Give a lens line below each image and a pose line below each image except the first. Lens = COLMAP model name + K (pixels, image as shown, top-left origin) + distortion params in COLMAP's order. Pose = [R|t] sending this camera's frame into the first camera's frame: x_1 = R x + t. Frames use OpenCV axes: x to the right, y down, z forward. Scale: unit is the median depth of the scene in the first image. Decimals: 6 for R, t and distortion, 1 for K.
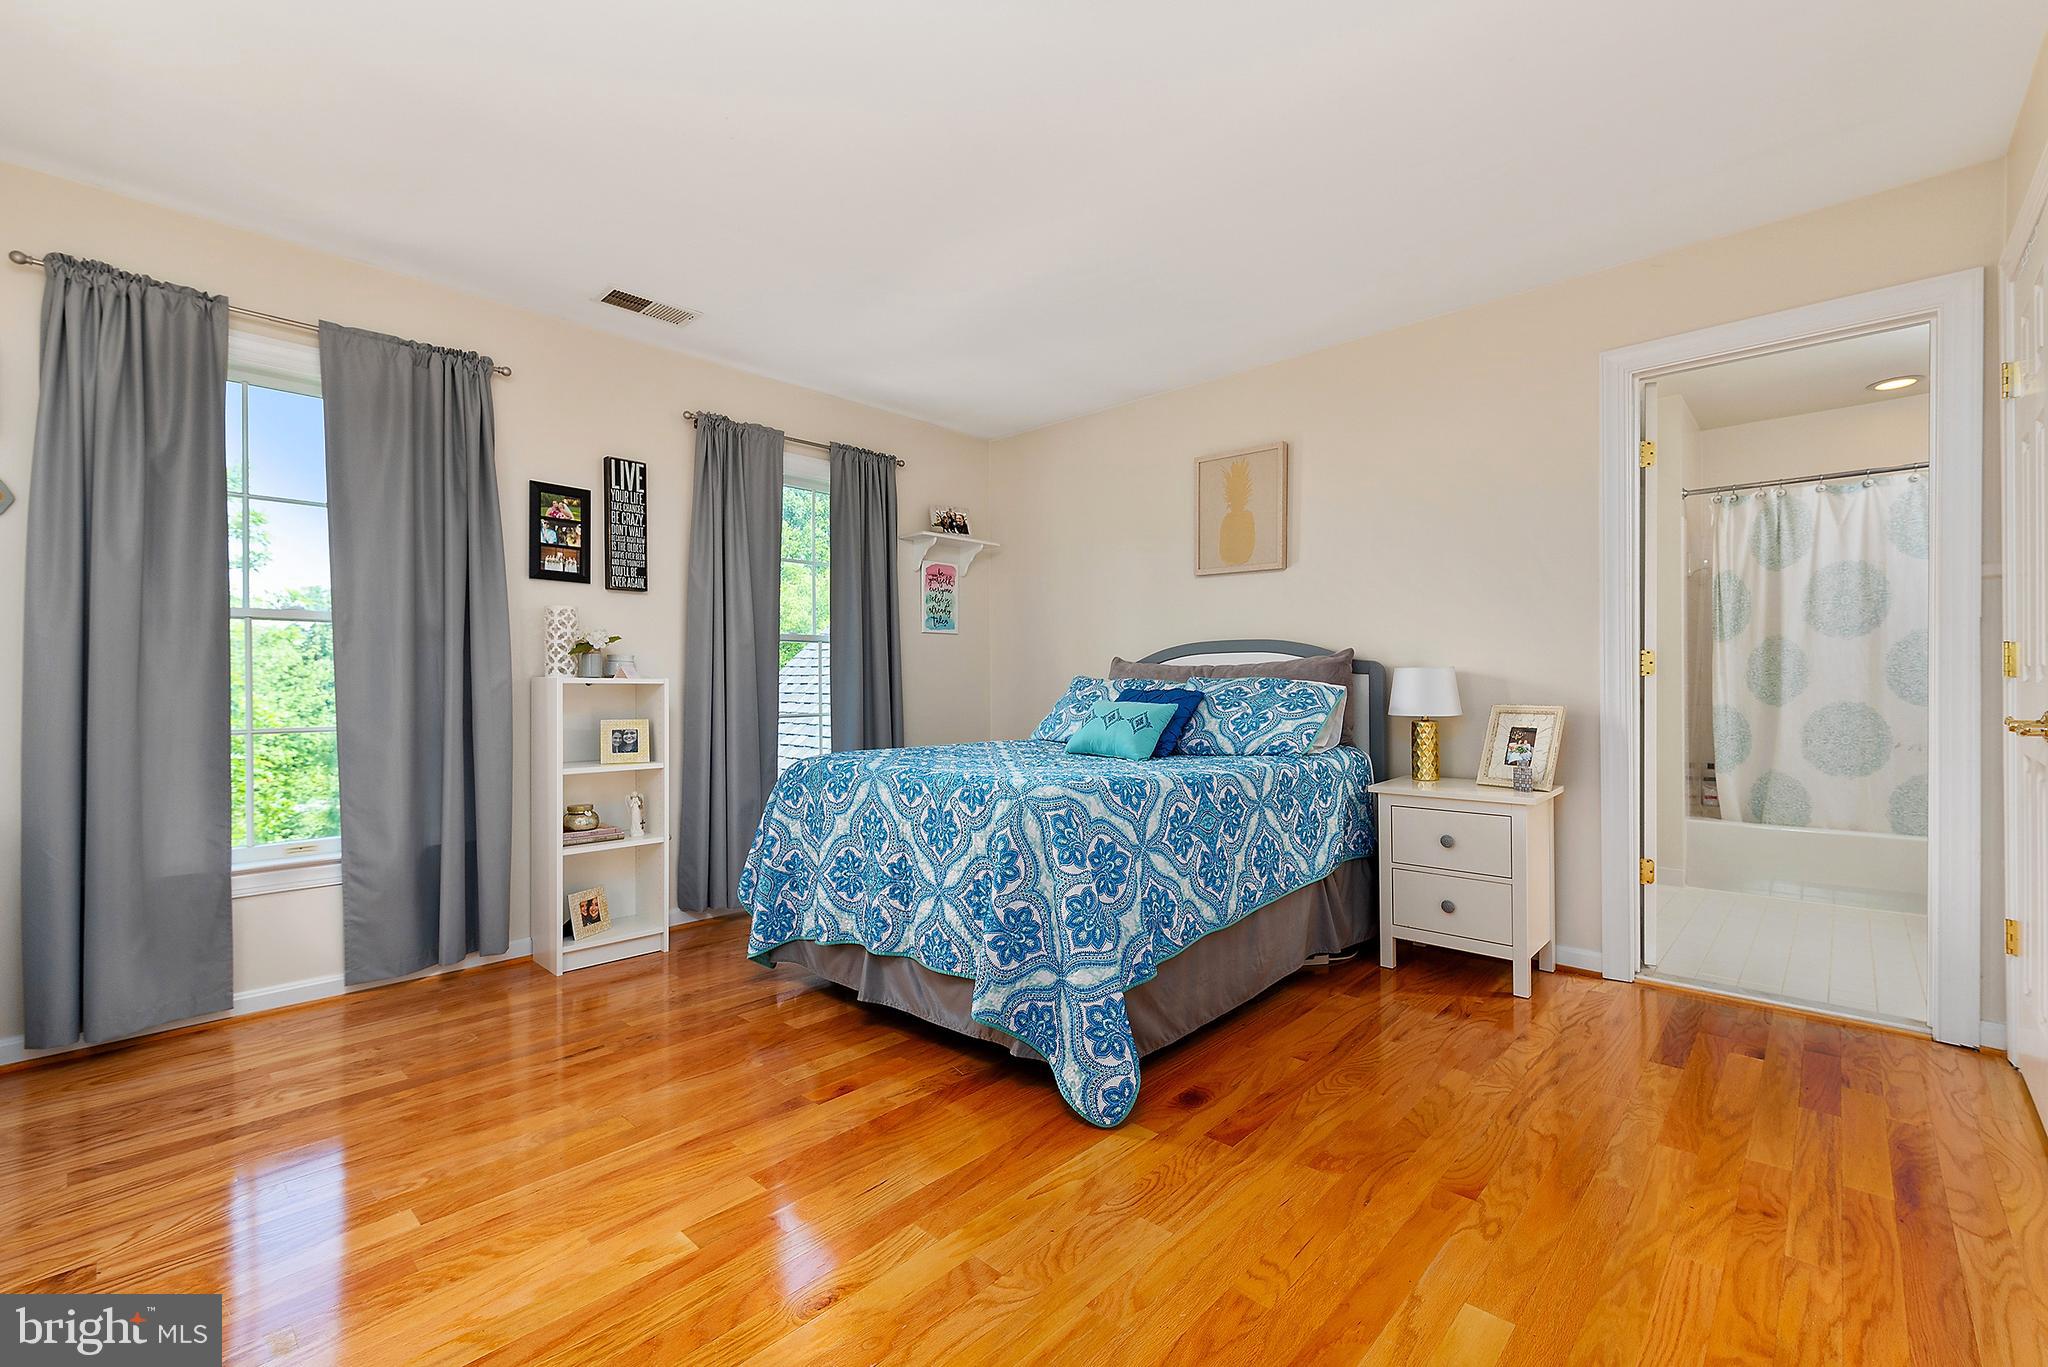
lens RADIAL K [[884.6, 0, 1025.4], [0, 884.6, 688.8], [0, 0, 1]] dist [0.004087, -0.000013]
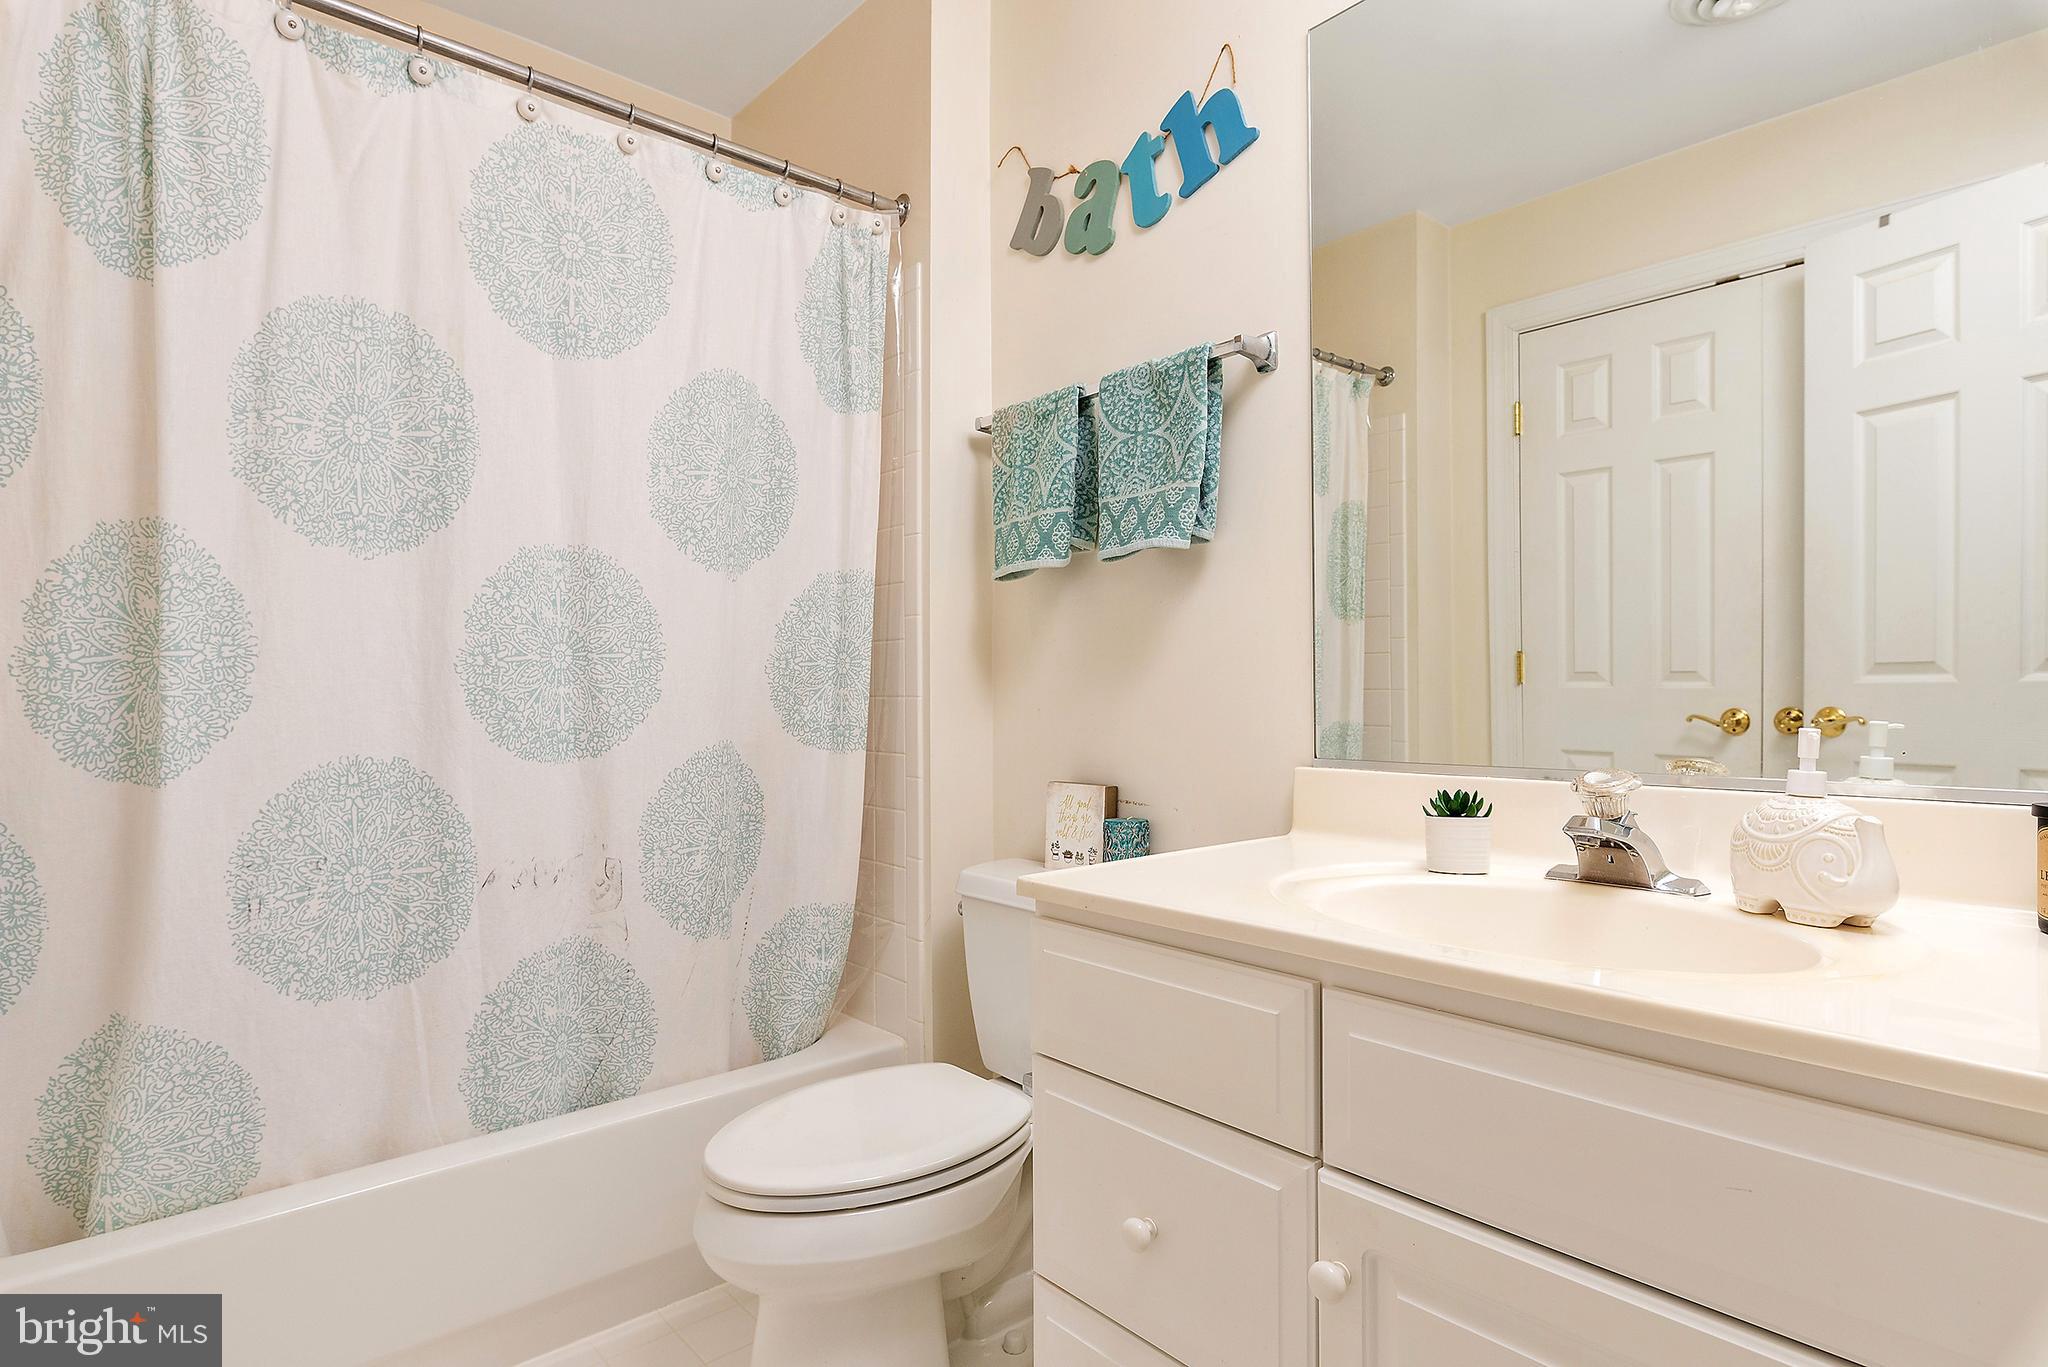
lens RADIAL K [[1068.1, 0, 1017.6], [0, 1068.1, 697.6], [0, 0, 1]] dist [-0.001124, -0.000947]
pose [[0.083749, -0.007826, 0.996456, 0.691202], [0.003508, 0.999965, 0.007559, -0.010528], [-0.996481, 0.002863, 0.083773, 0.894512]]
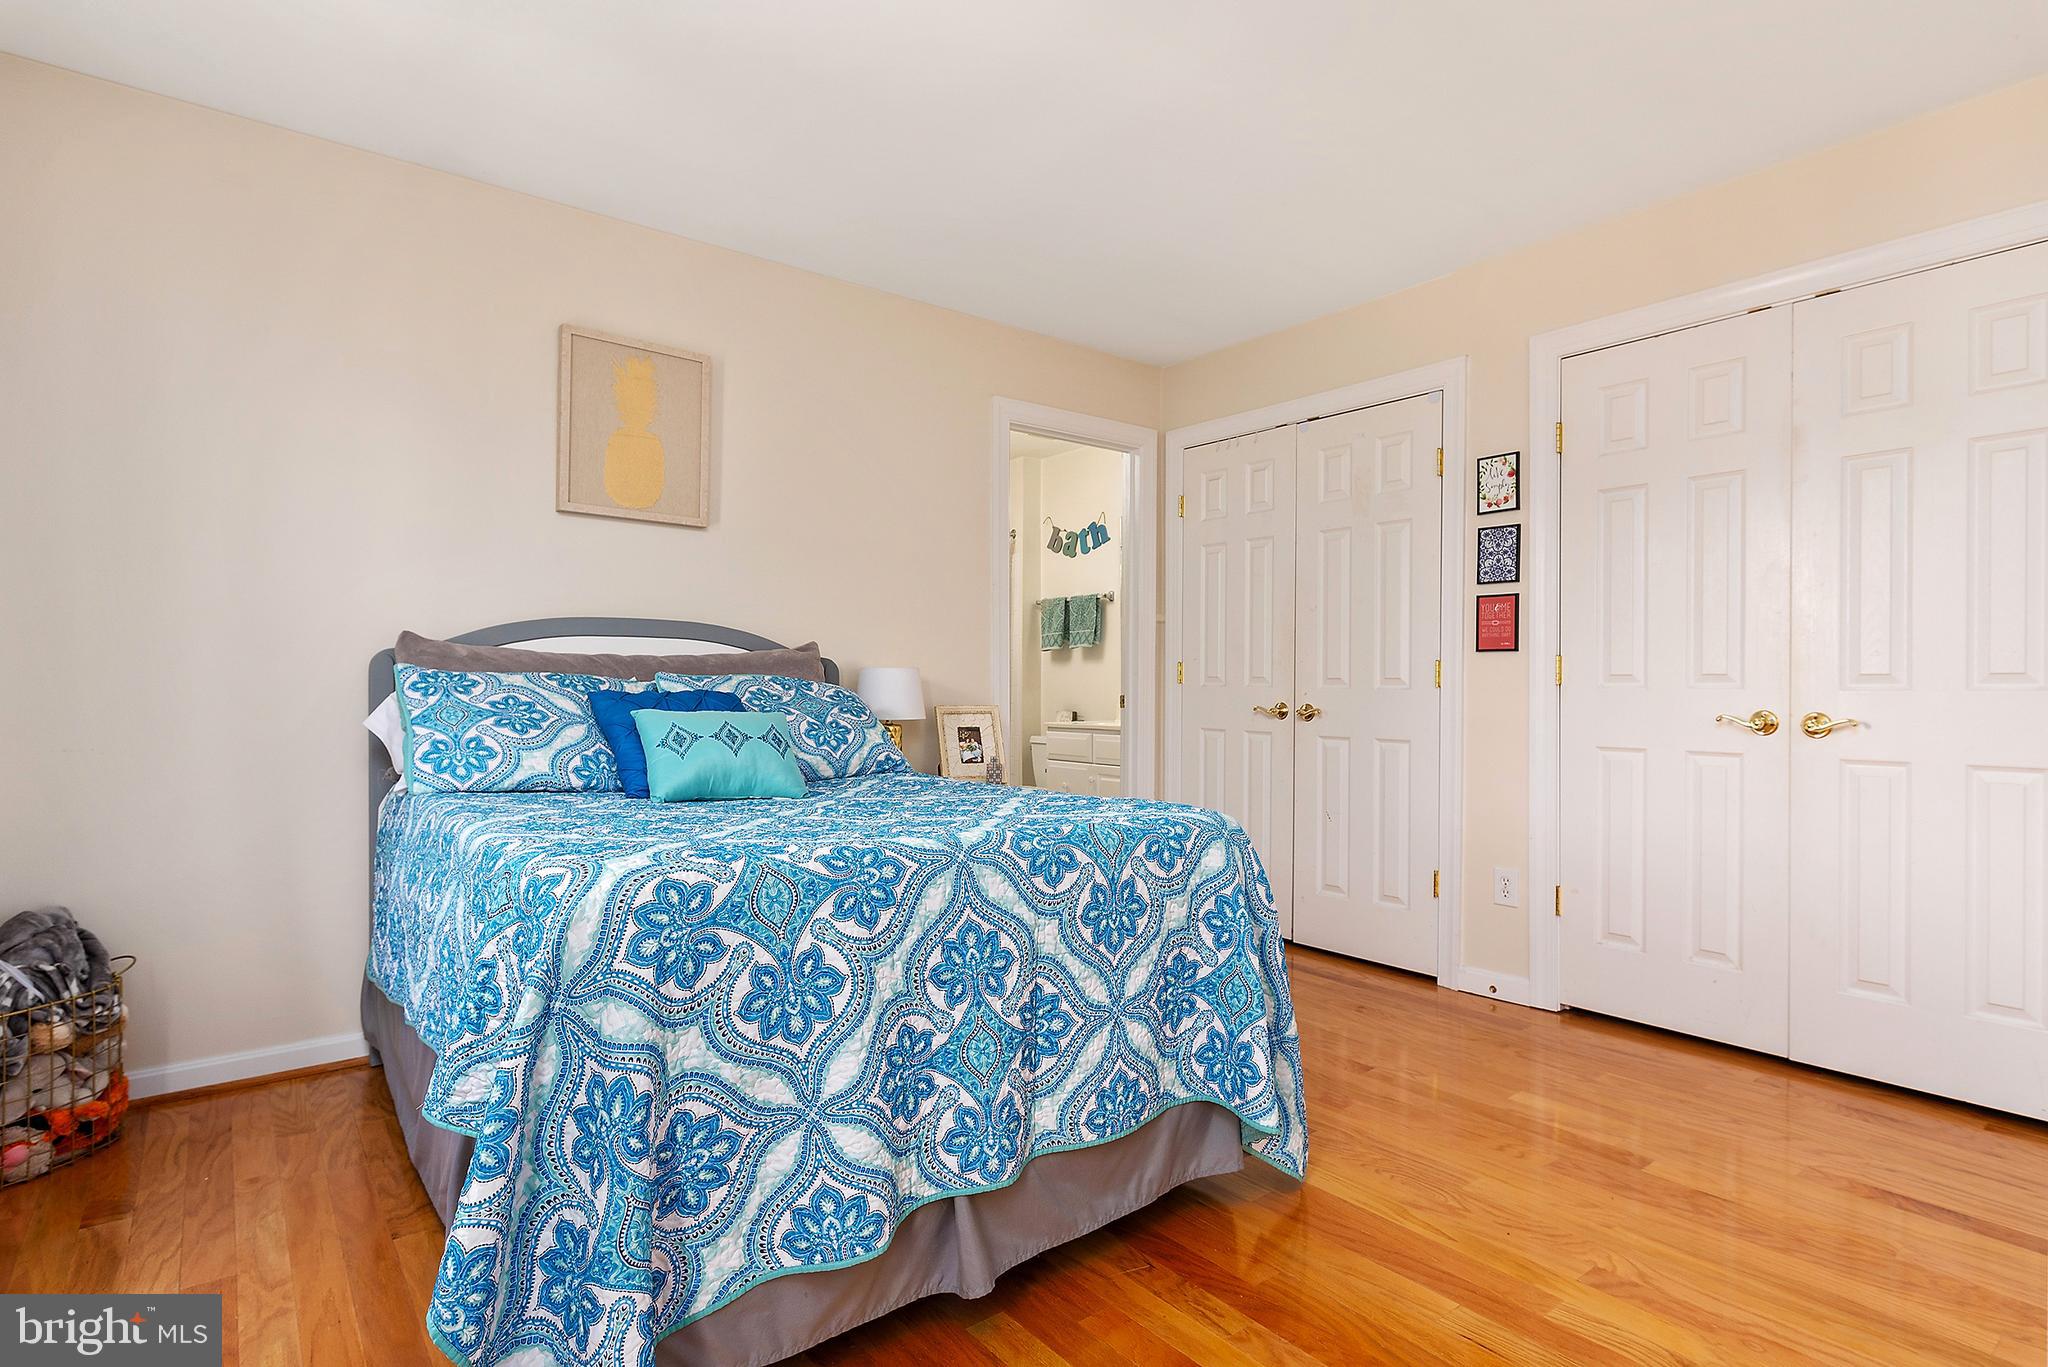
lens RADIAL K [[1037.8, 0, 1029.1], [0, 1037.8, 689.4], [0, 0, 1]] dist [-0.000260, 0.000121]
pose [[0.145134, 0.000091, 0.989412, -0.620711], [-0.002302, 0.999997, 0.000246, -0.001503], [-0.989409, -0.002313, 0.145133, 0.701443]]
